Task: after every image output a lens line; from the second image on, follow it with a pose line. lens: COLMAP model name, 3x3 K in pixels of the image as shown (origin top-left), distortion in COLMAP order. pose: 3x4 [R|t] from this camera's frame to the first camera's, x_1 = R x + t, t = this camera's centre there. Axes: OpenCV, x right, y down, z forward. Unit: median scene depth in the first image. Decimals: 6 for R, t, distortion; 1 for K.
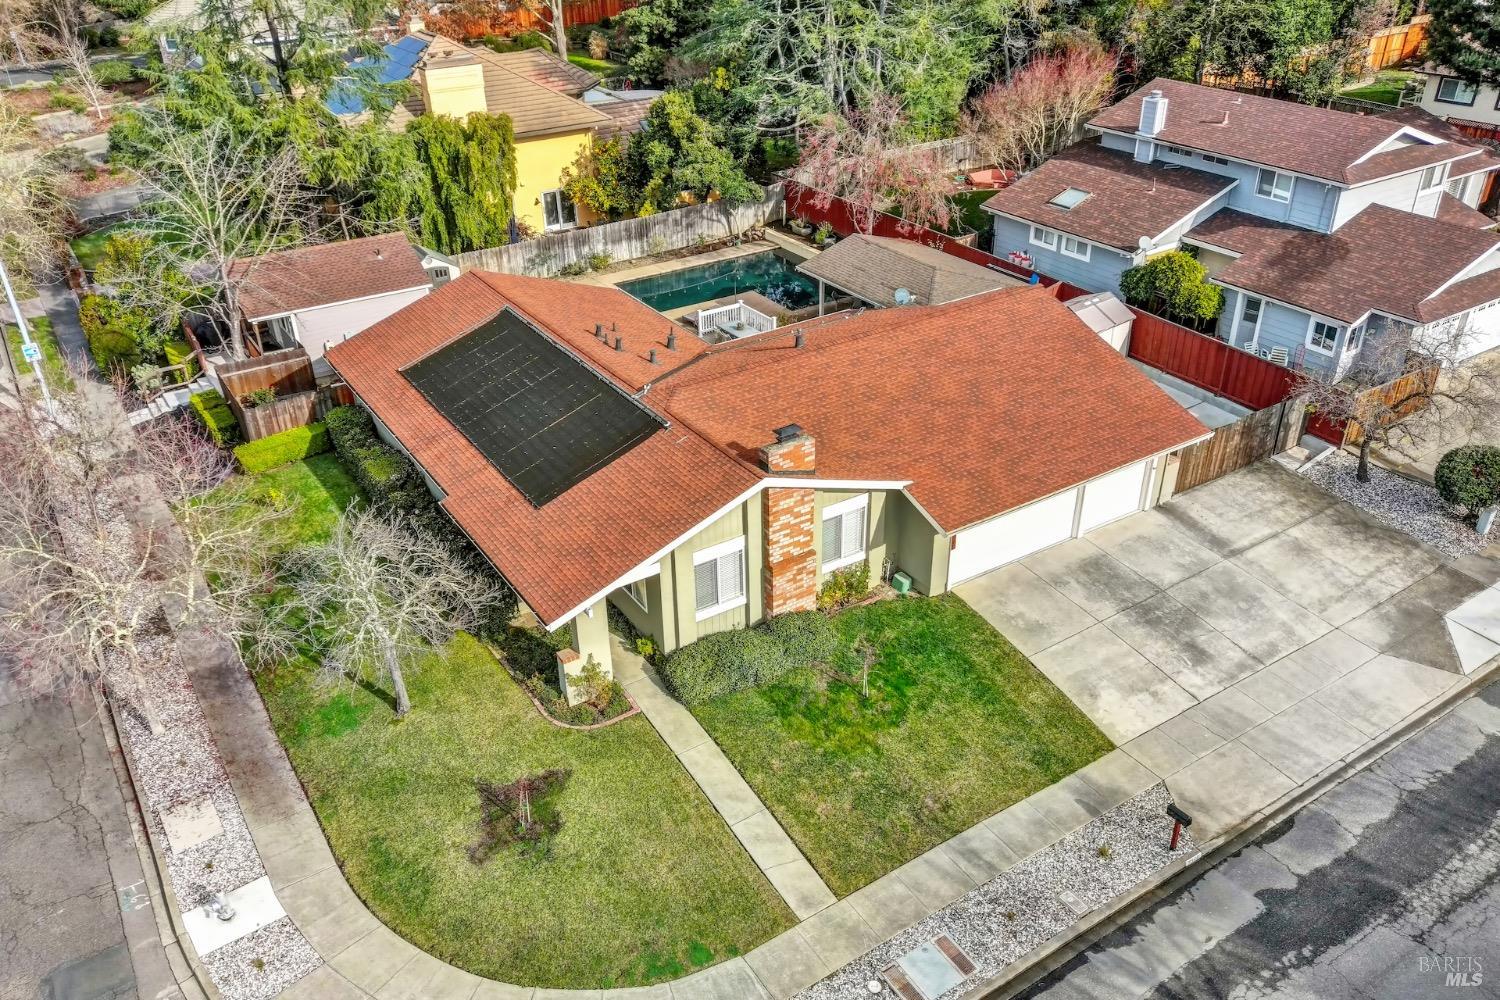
lens RADIAL K [[1163.2, 0, 747.4], [0, 1163.2, 523.0], [0, 0, 1]] dist [0.128913, -0.216200]
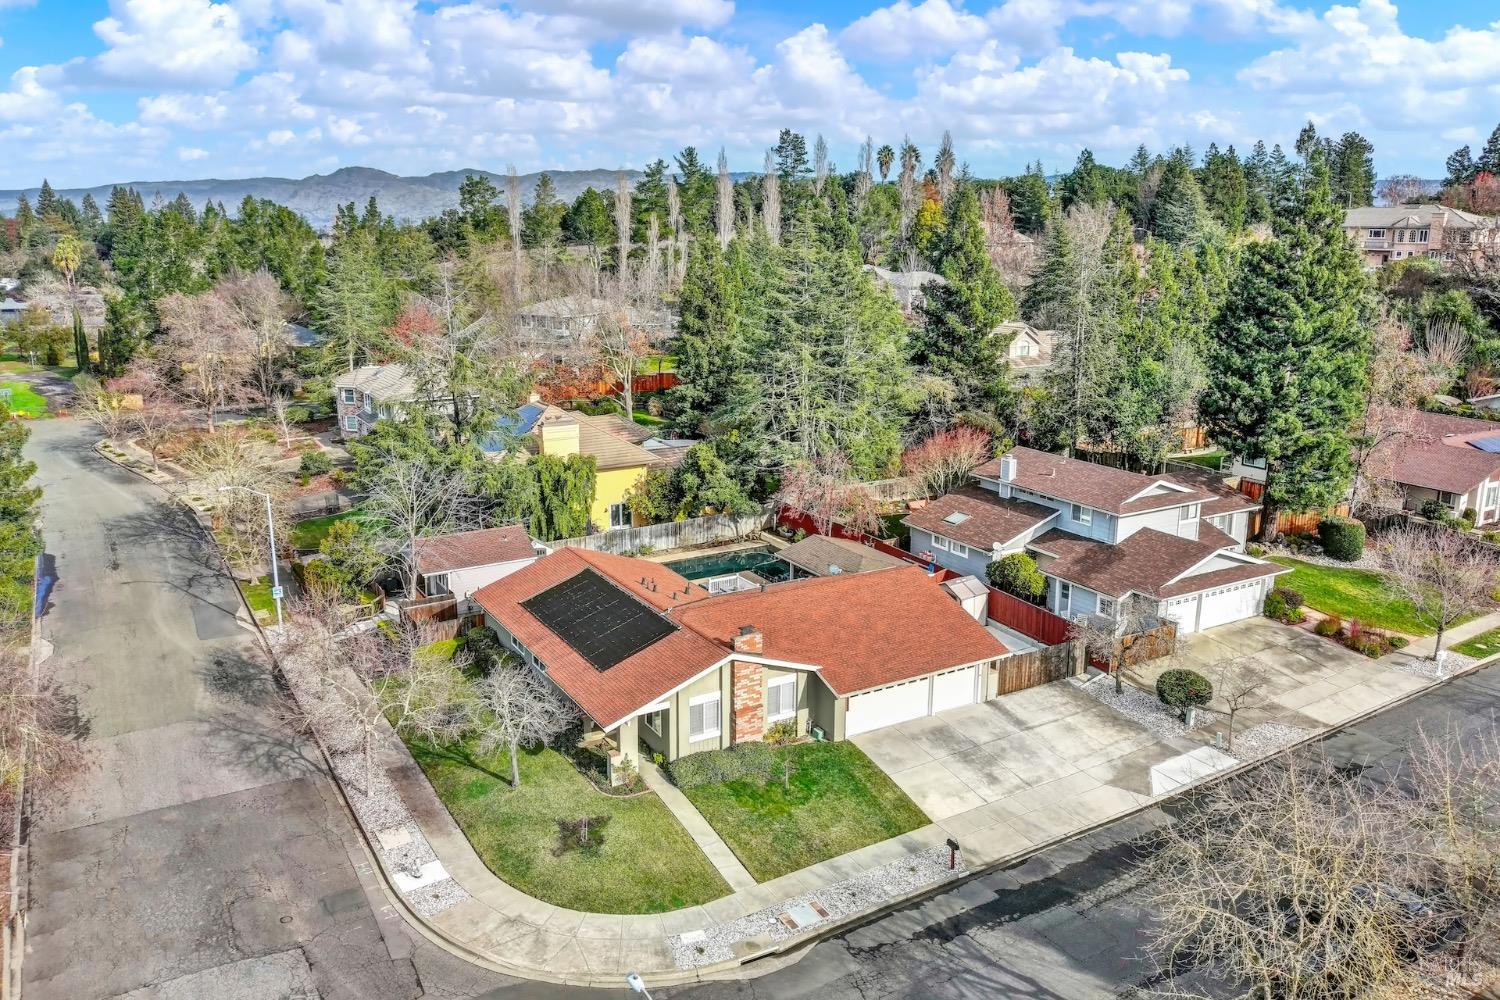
lens RADIAL K [[1122.0, 0, 748.7], [0, 1122.0, 459.7], [0, 0, 1]] dist [0.067502, 0.000342]
pose [[0.999052, 0.030167, -0.031375, 0.078446], [-0.038671, 0.946021, -0.321791, 0.213749], [0.019974, 0.322700, 0.946291, -0.658373]]
